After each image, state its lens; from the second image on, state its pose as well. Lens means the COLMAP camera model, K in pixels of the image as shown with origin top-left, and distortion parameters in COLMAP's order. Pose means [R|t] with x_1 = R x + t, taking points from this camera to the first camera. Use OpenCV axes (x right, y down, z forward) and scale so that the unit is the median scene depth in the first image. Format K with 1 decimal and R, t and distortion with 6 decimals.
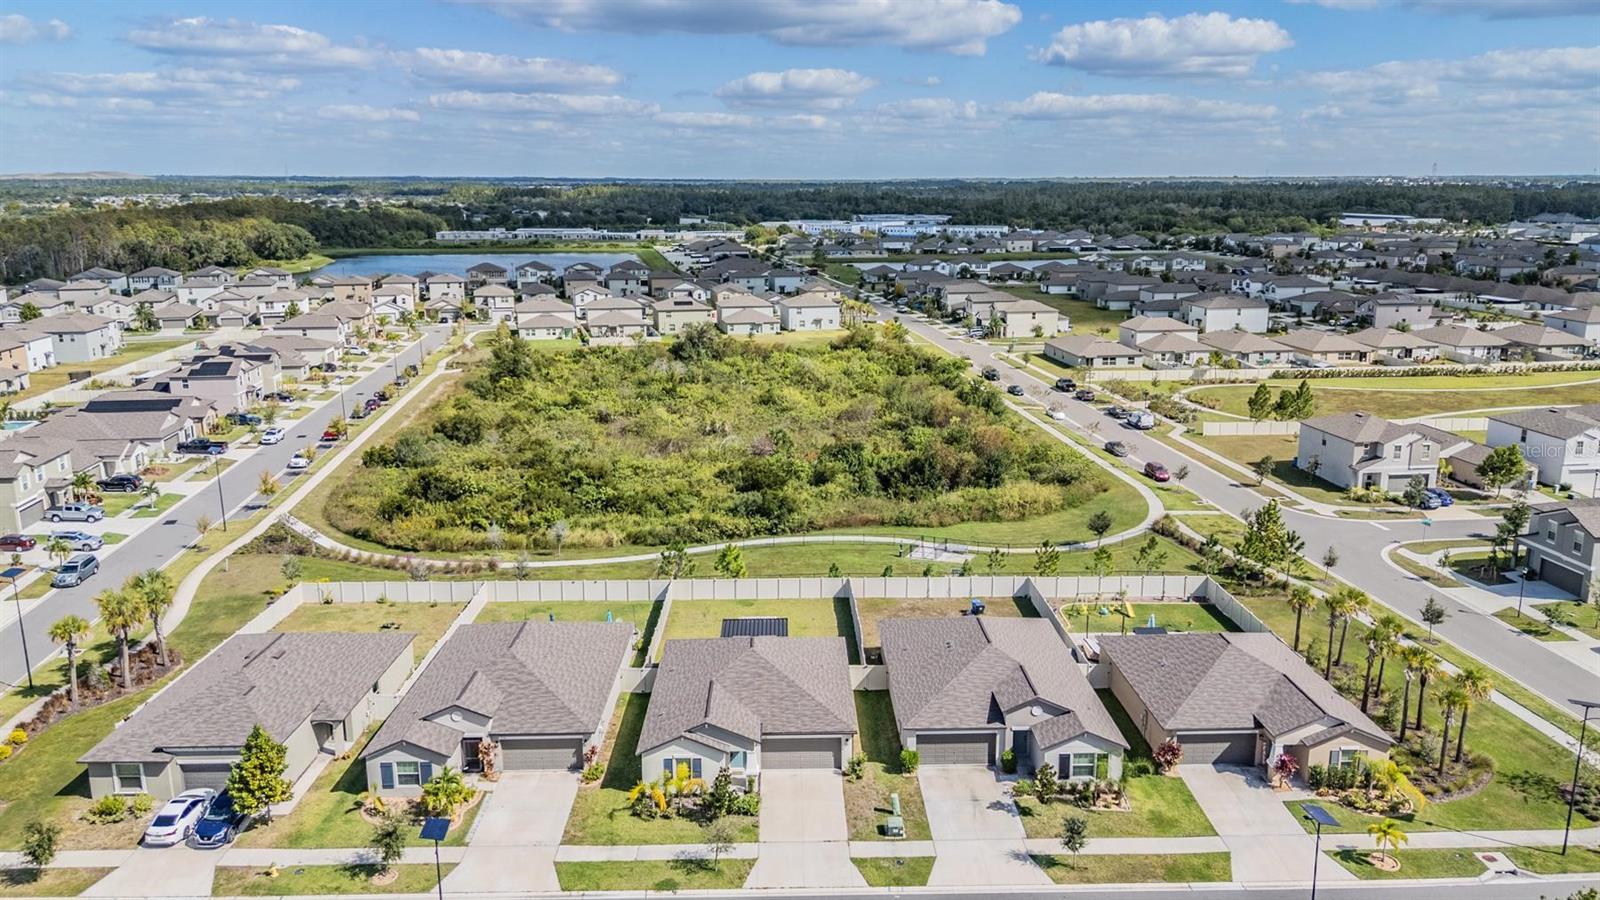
lens RADIAL K [[1189.9, 0, 801.9], [0, 1189.9, 460.0], [0, 0, 1]] dist [0.065711, -0.054229]
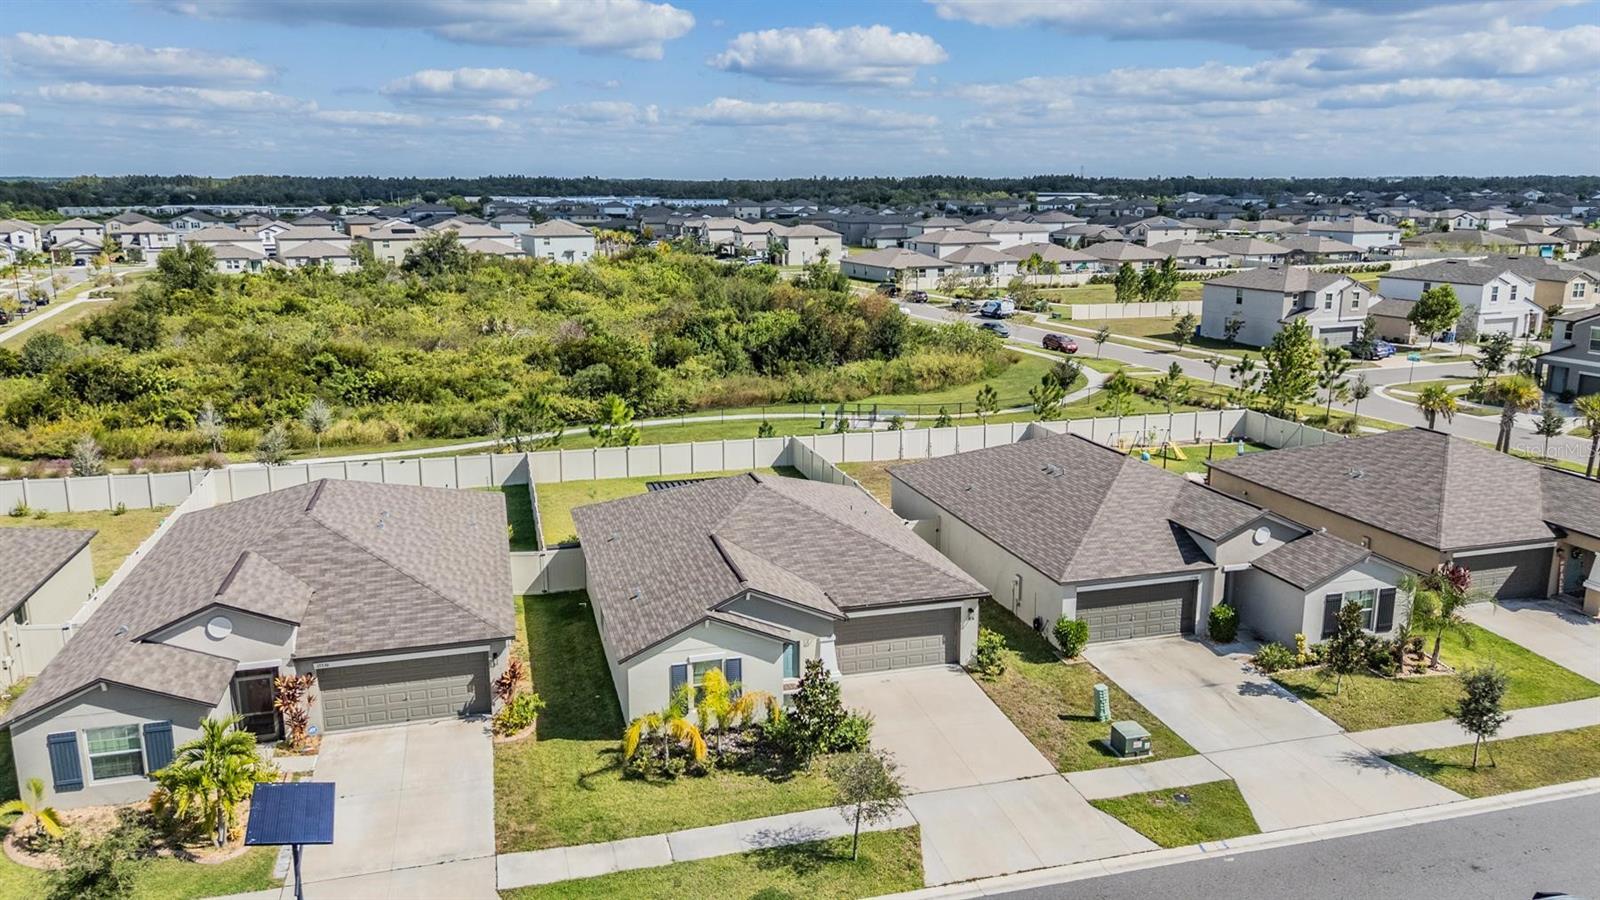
lens RADIAL K [[1189.9, 0, 801.9], [0, 1189.9, 460.0], [0, 0, 1]] dist [0.065711, -0.054229]
pose [[0.967633, -0.054499, 0.246407, -0.173646], [0.055451, 0.998457, 0.003078, 0.154931], [-0.246195, 0.010686, 0.969161, 0.462868]]
